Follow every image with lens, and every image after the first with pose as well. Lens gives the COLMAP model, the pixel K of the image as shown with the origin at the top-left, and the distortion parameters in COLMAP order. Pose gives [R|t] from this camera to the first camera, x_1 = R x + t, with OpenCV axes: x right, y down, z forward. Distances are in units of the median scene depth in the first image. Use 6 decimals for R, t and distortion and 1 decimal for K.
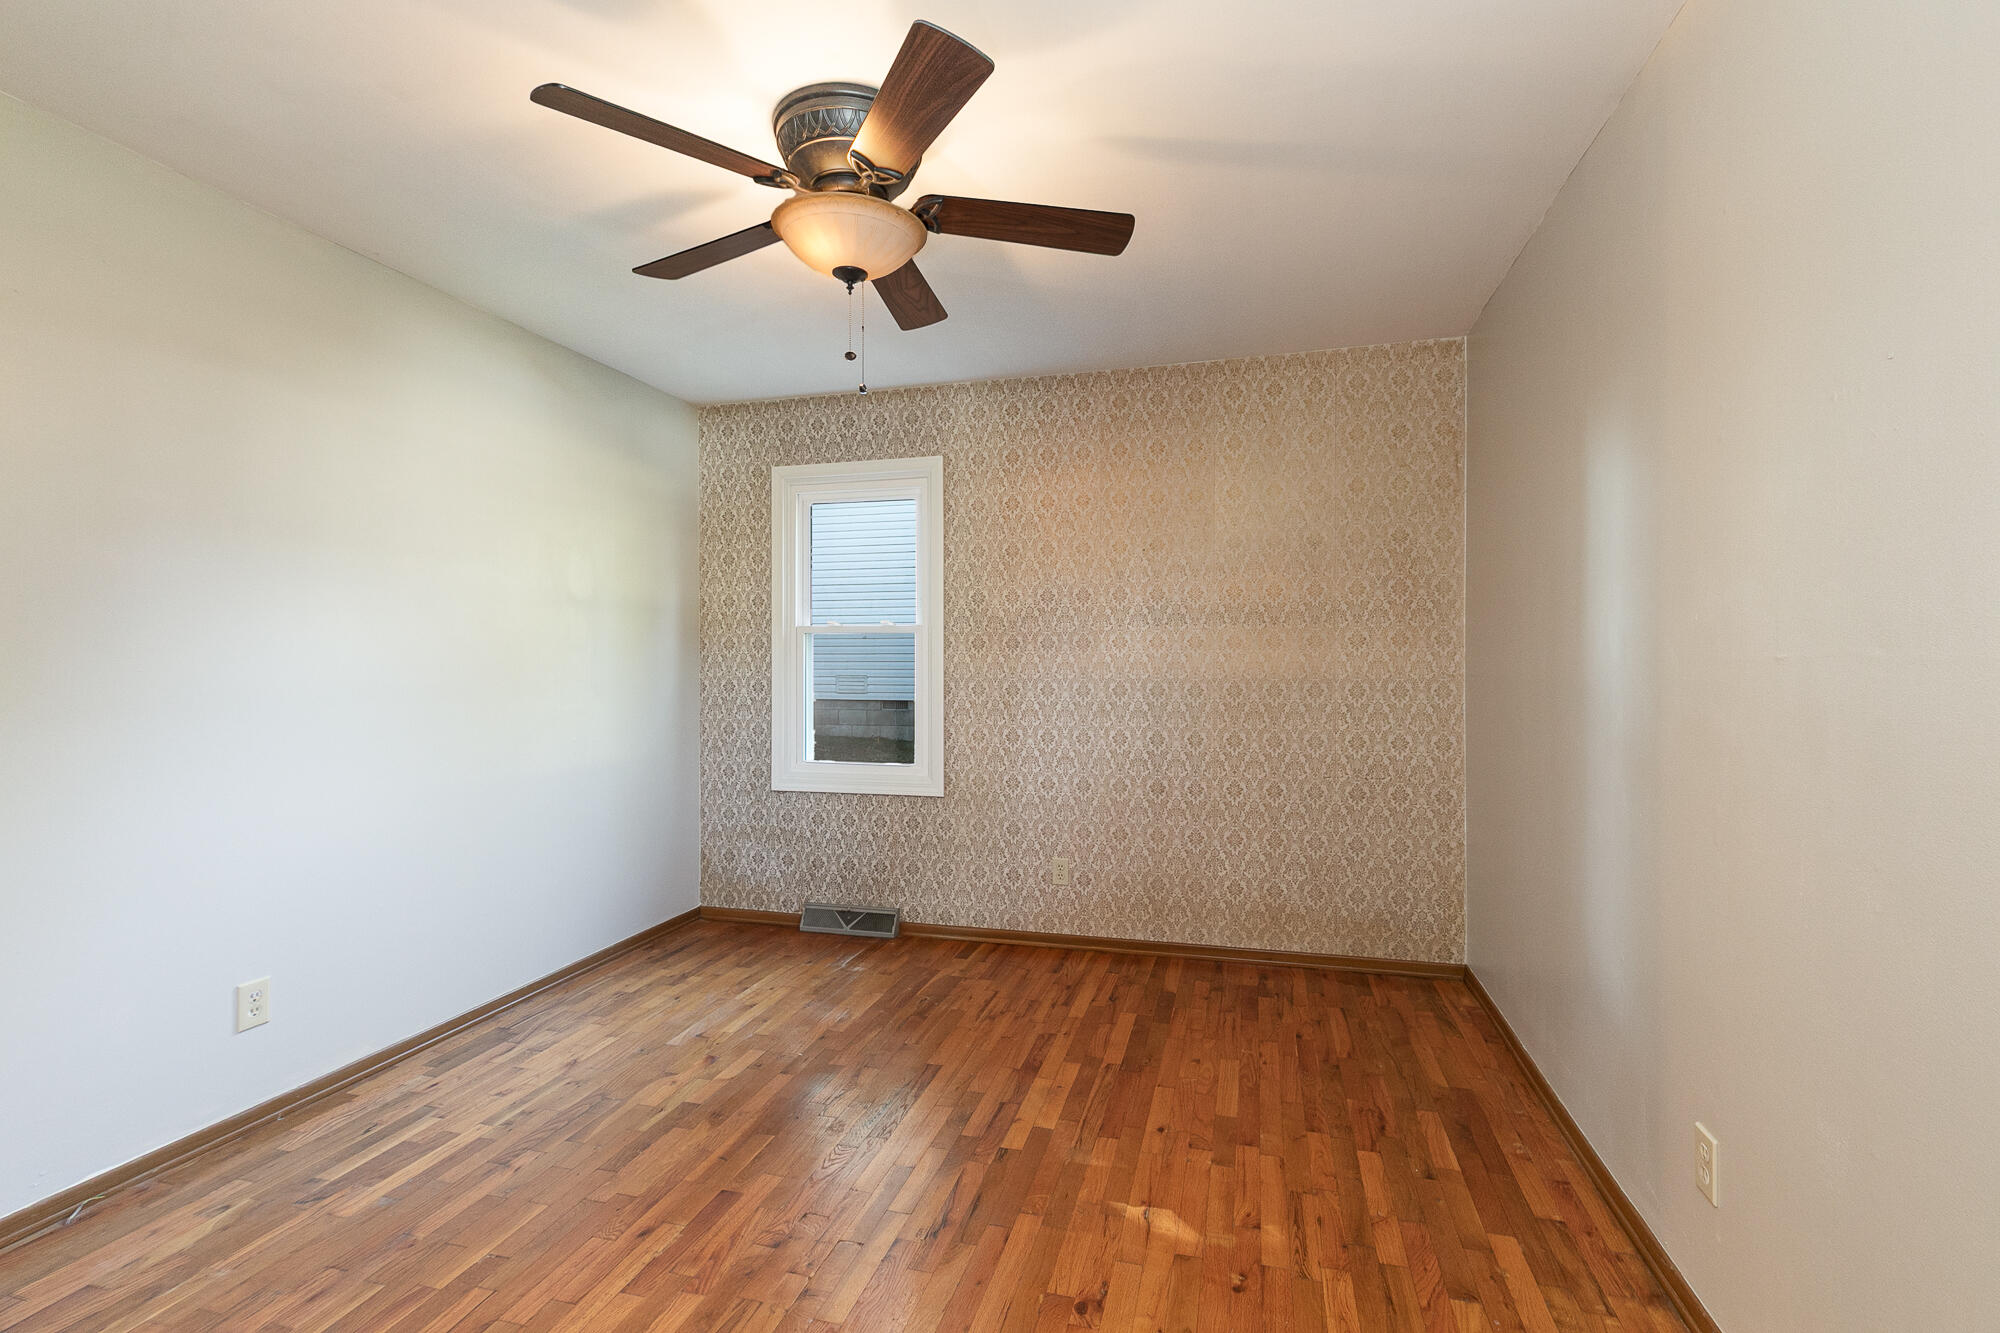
lens RADIAL K [[927.1, 0, 1000.0], [0, 927.1, 666.5], [0, 0, 1]] dist [-0.000443, 0.000038]
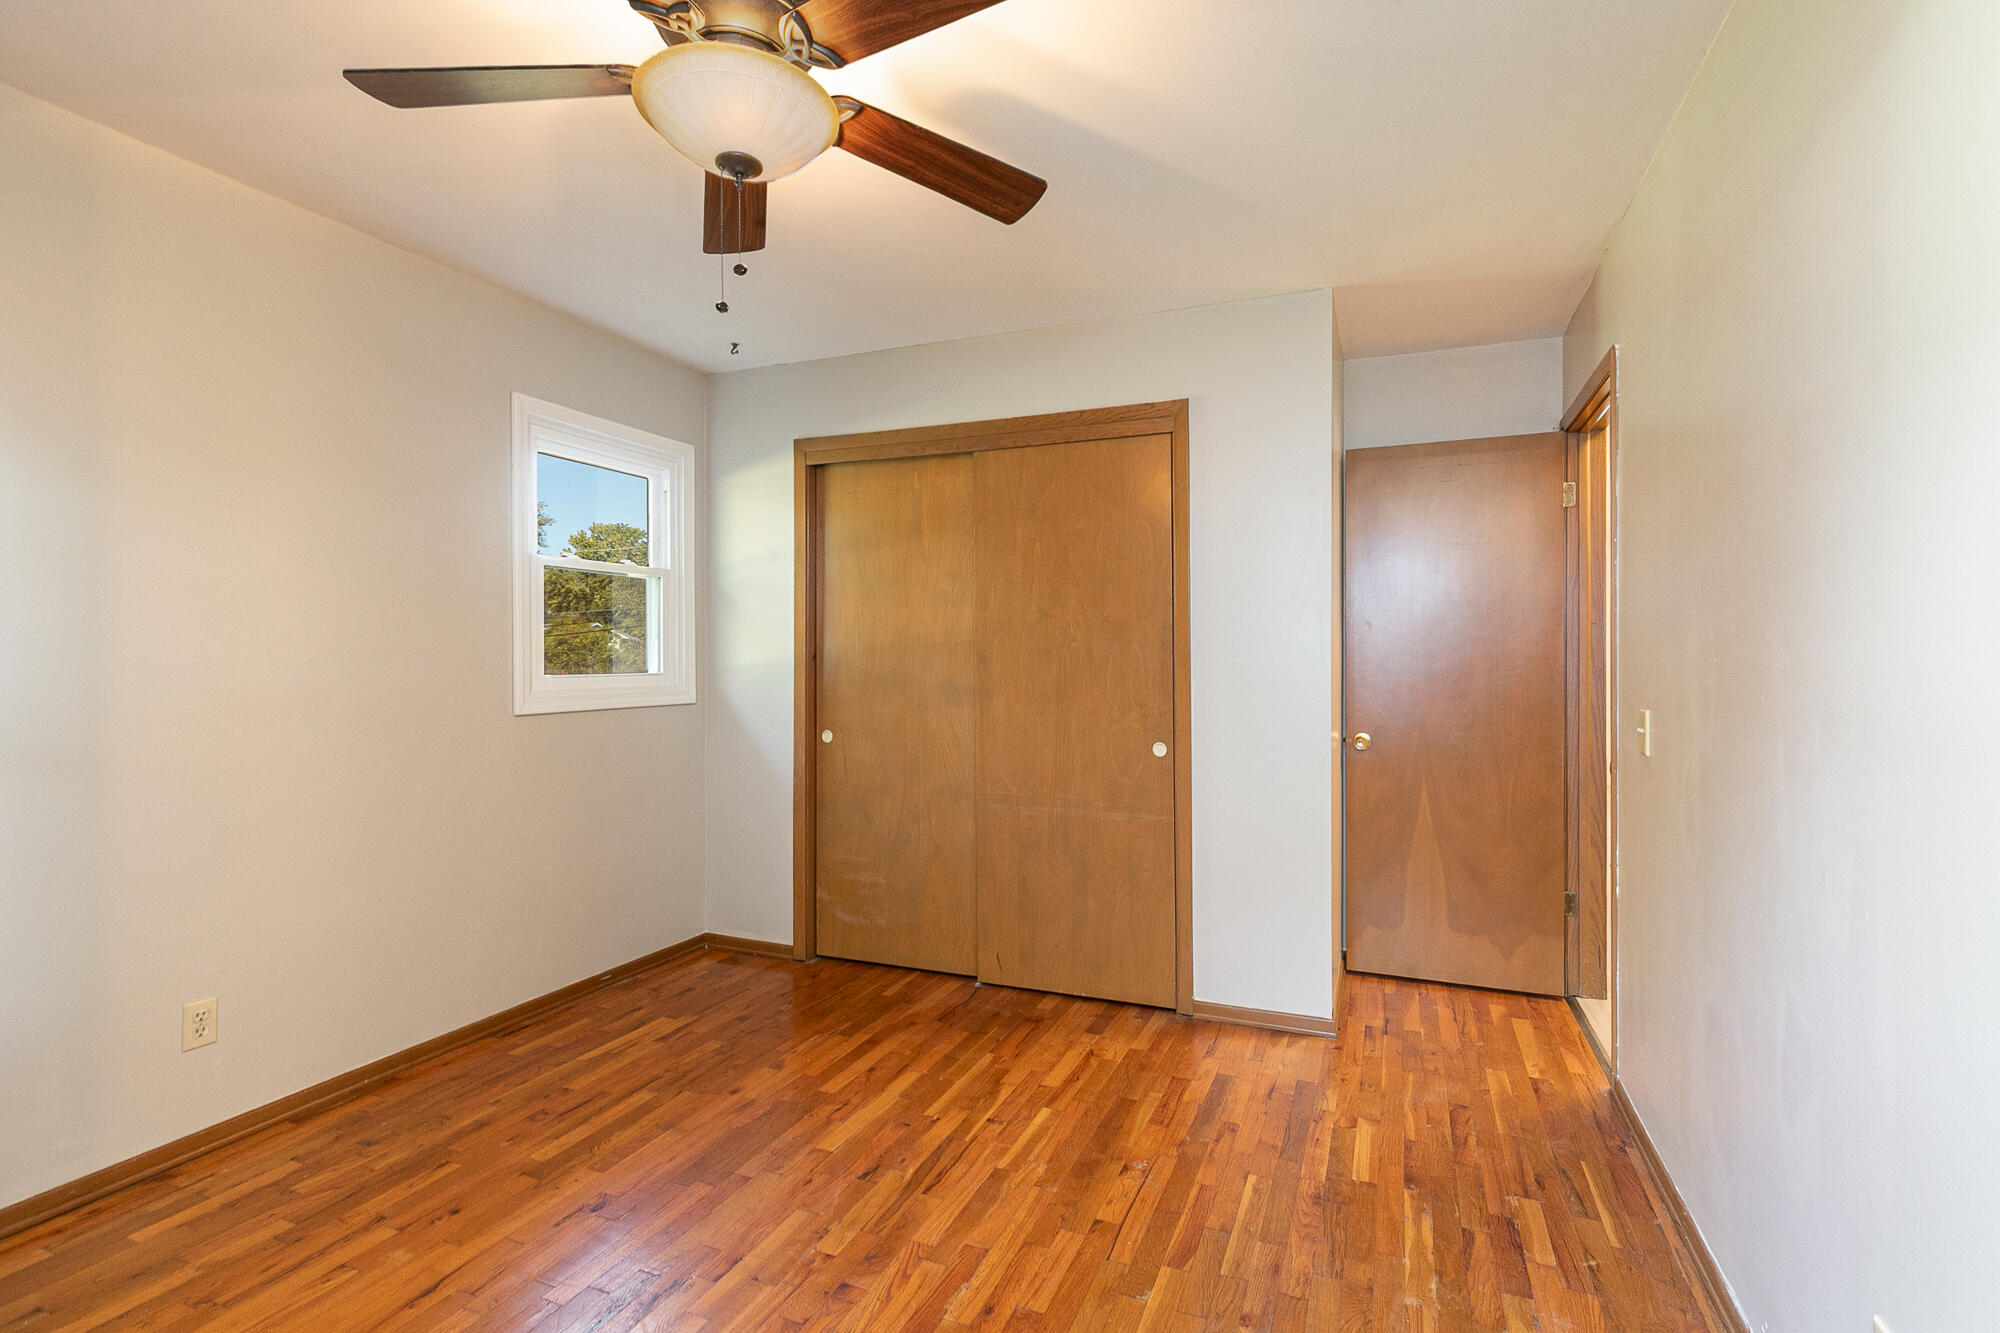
lens RADIAL K [[927.1, 0, 1000.0], [0, 927.1, 666.5], [0, 0, 1]] dist [-0.000443, 0.000038]
pose [[-0.991452, -0.001296, 0.130464, -0.537182], [0.000205, 0.999934, 0.011487, -0.010689], [-0.130470, 0.011415, -0.991387, 1.964164]]
